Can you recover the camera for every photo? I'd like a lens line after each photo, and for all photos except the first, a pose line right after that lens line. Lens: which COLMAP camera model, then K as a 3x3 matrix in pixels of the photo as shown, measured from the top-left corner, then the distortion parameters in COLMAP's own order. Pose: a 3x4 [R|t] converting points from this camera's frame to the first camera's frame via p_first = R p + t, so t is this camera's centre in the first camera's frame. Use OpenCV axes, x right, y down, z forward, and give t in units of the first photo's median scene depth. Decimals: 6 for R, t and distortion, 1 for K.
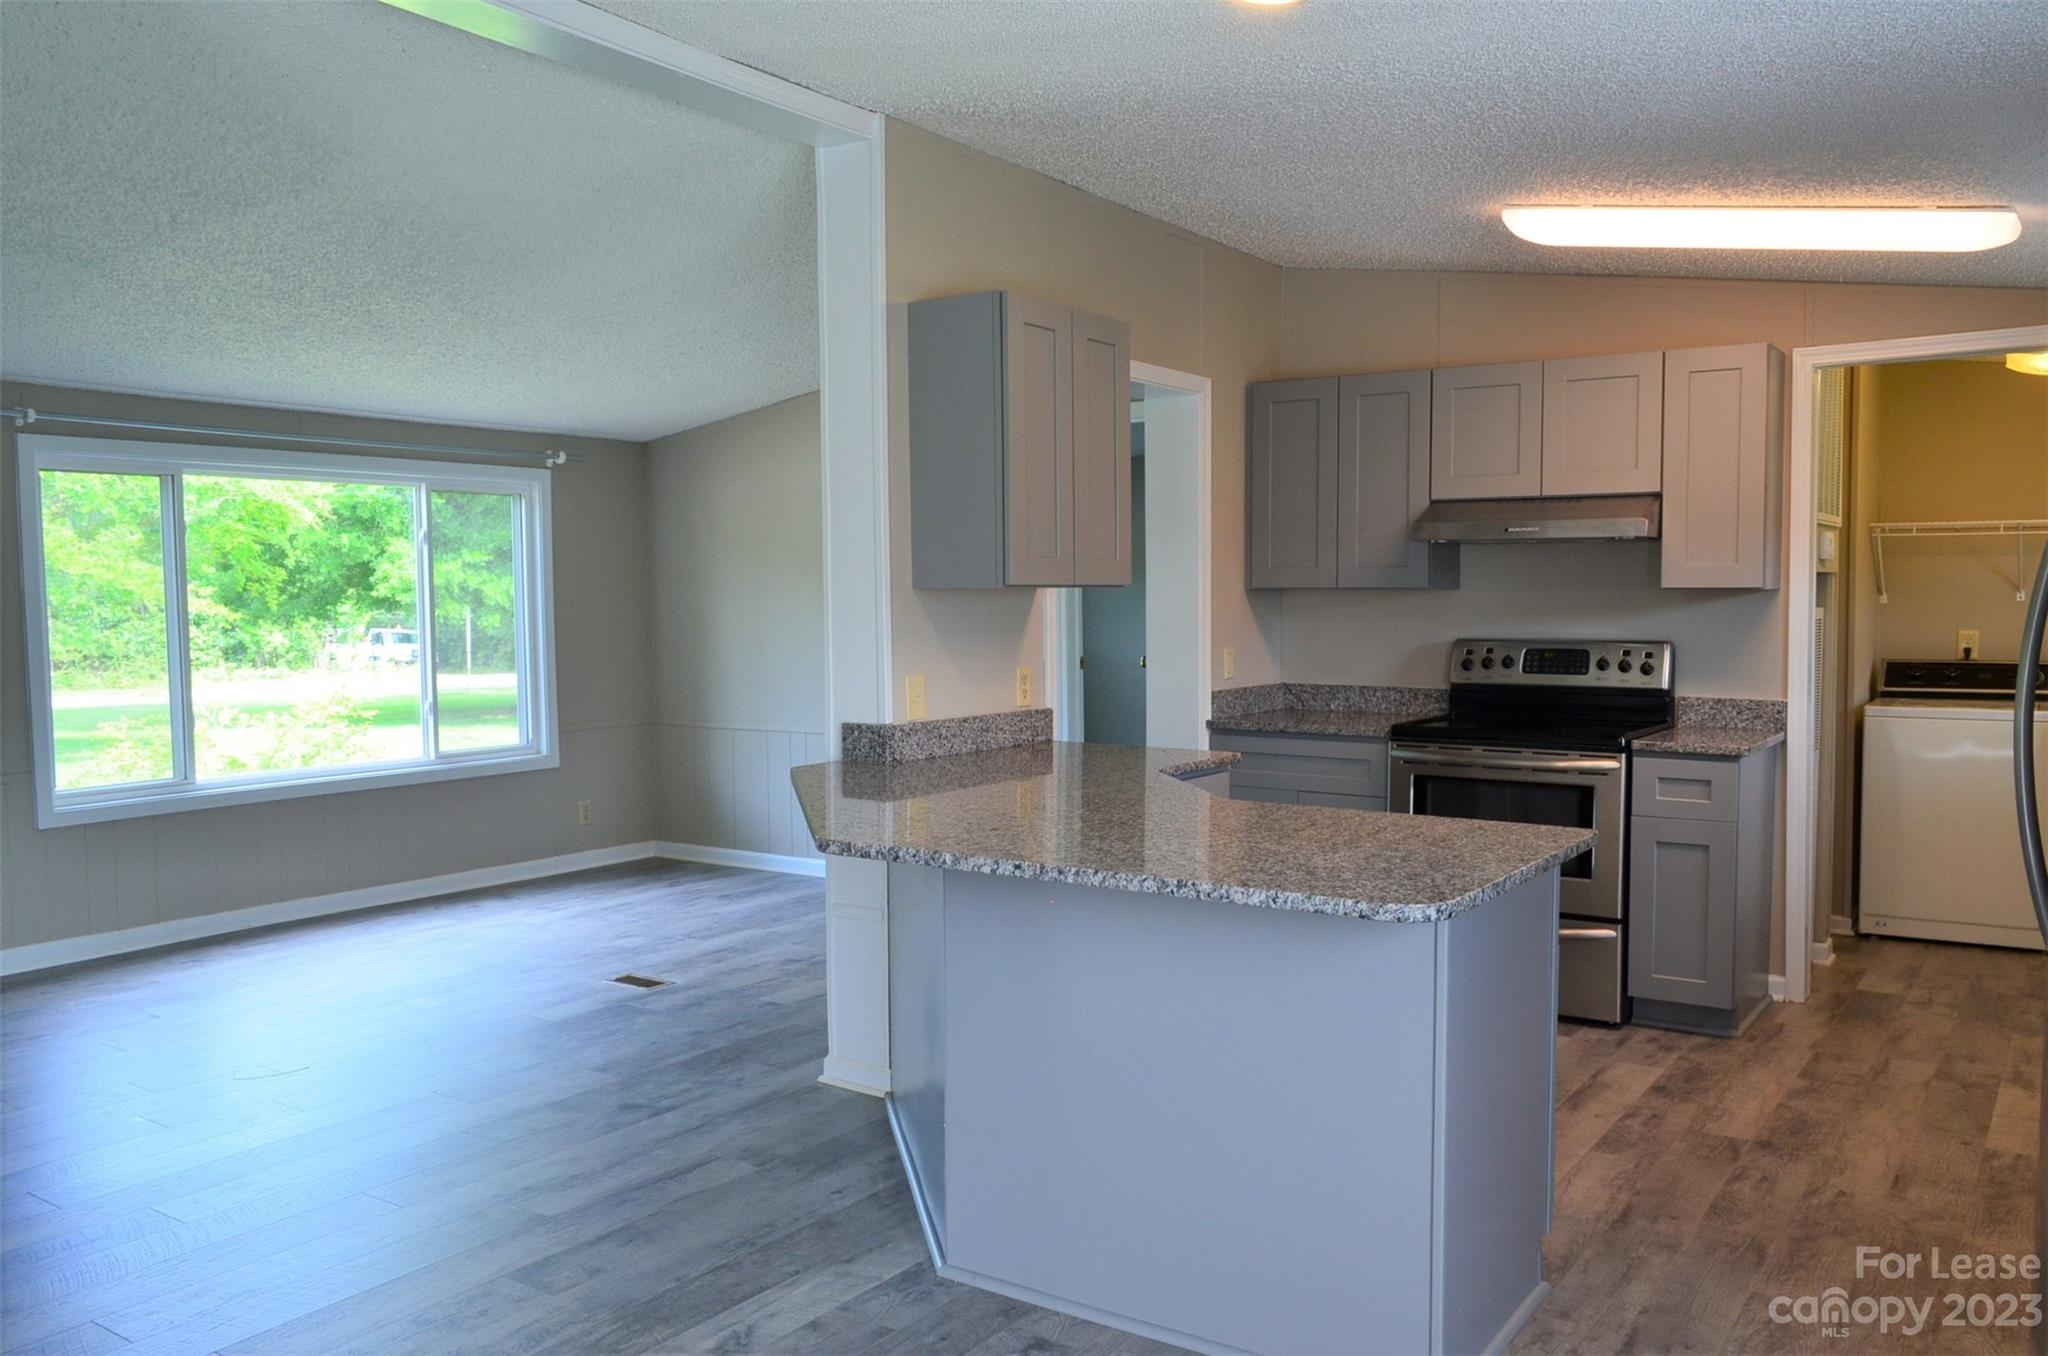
lens RADIAL K [[1583.7, 0, 1037.9], [0, 1583.7, 683.5], [0, 0, 1]] dist [-0.016794, 0.007038]
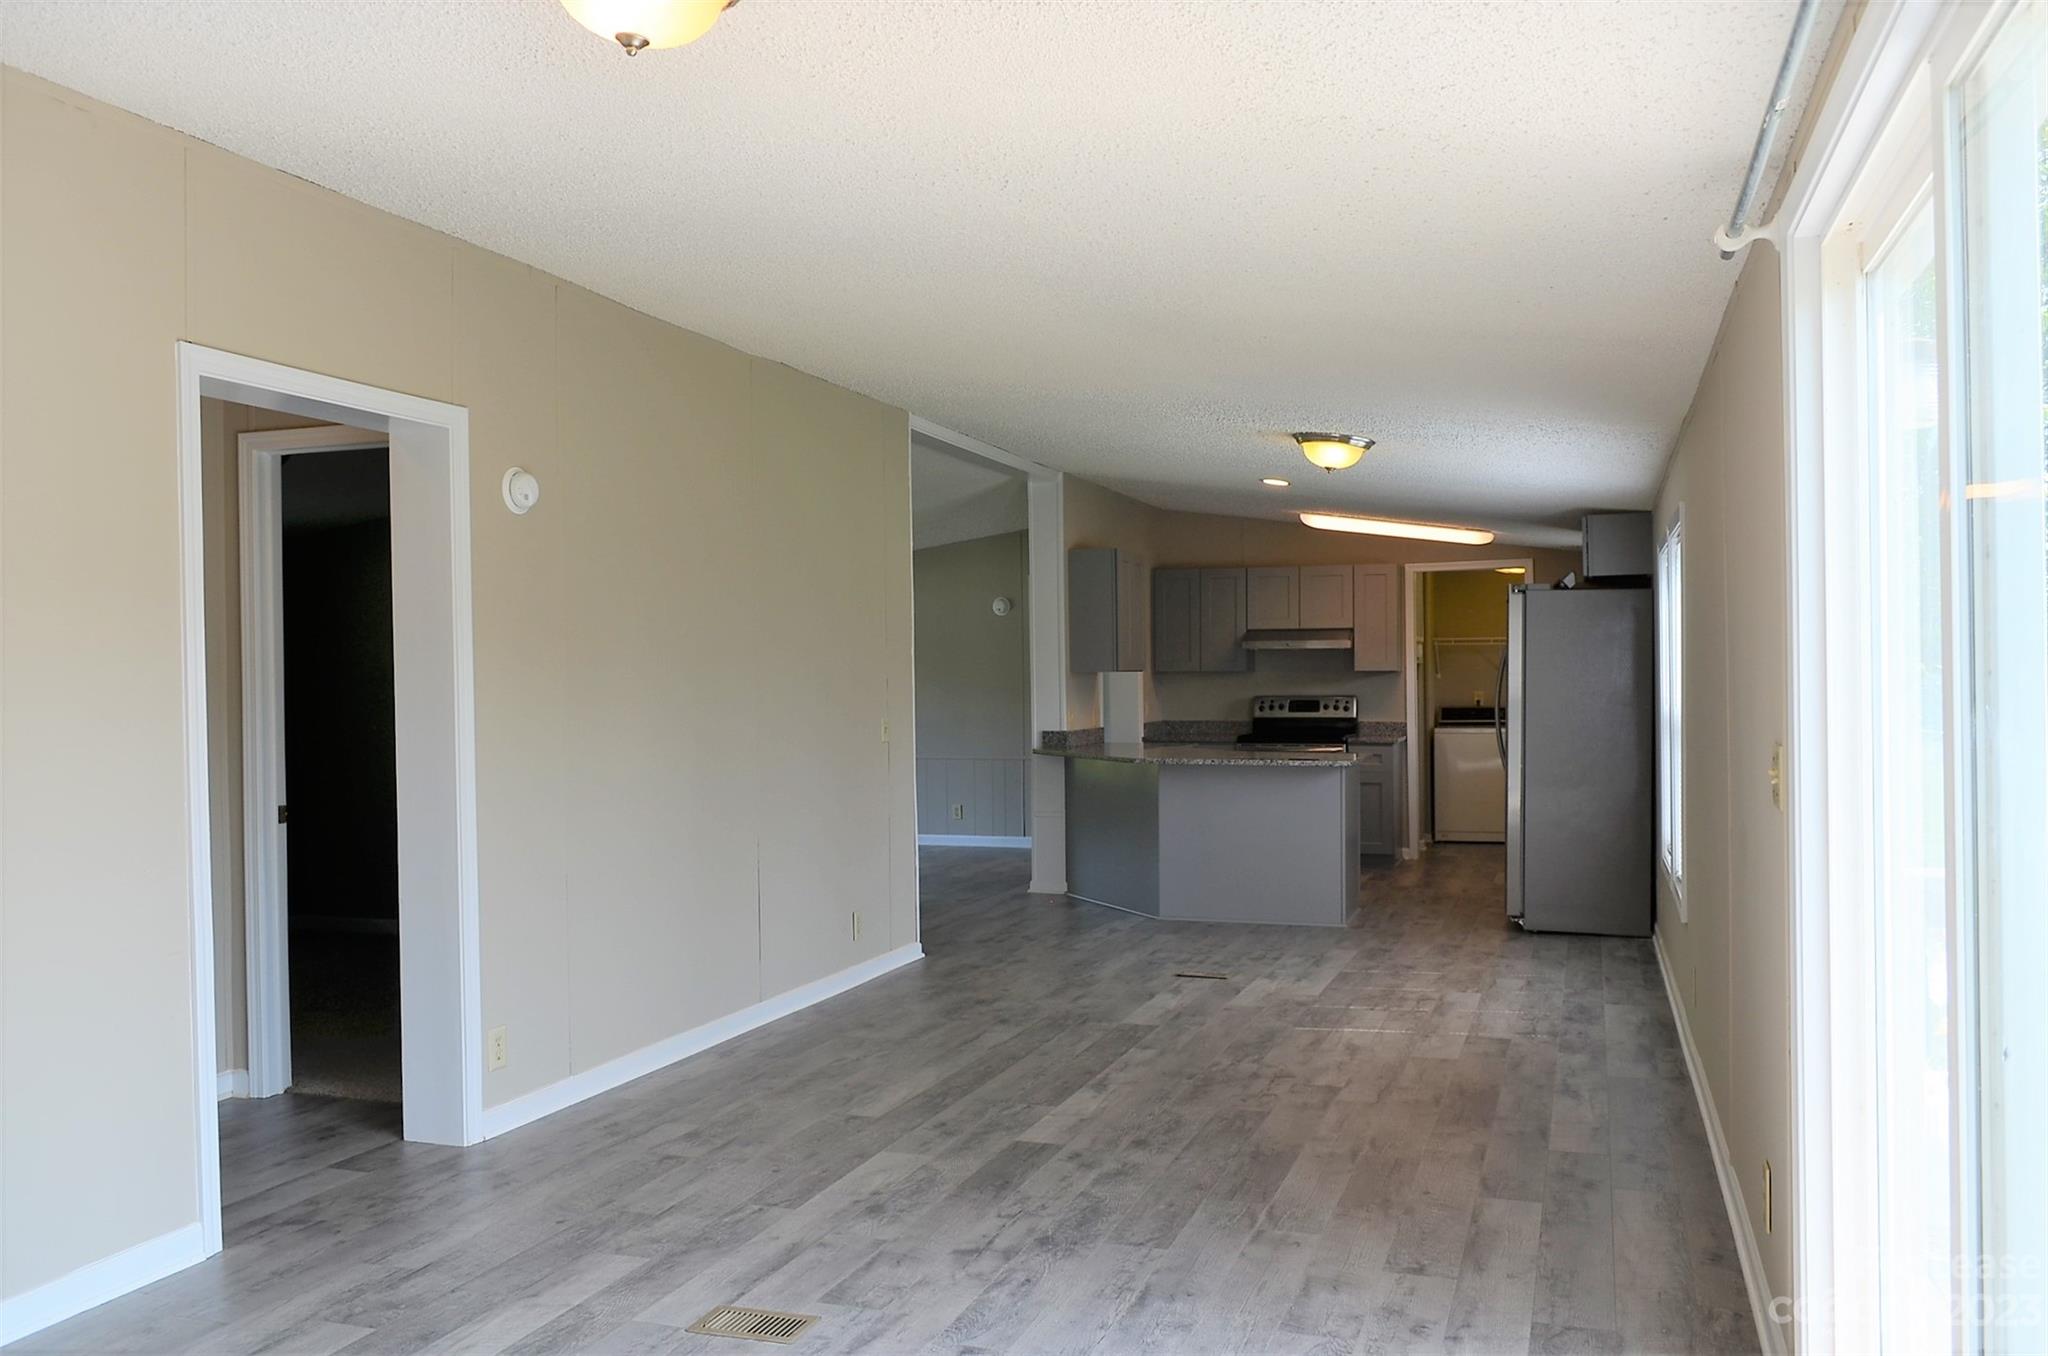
lens RADIAL K [[1583.7, 0, 1037.9], [0, 1583.7, 683.5], [0, 0, 1]] dist [-0.016794, 0.007038]
pose [[0.964691, -0.005146, 0.263335, -0.592299], [0.019090, 0.998546, -0.050421, 0.057838], [-0.262693, 0.053668, 0.963386, -0.977992]]
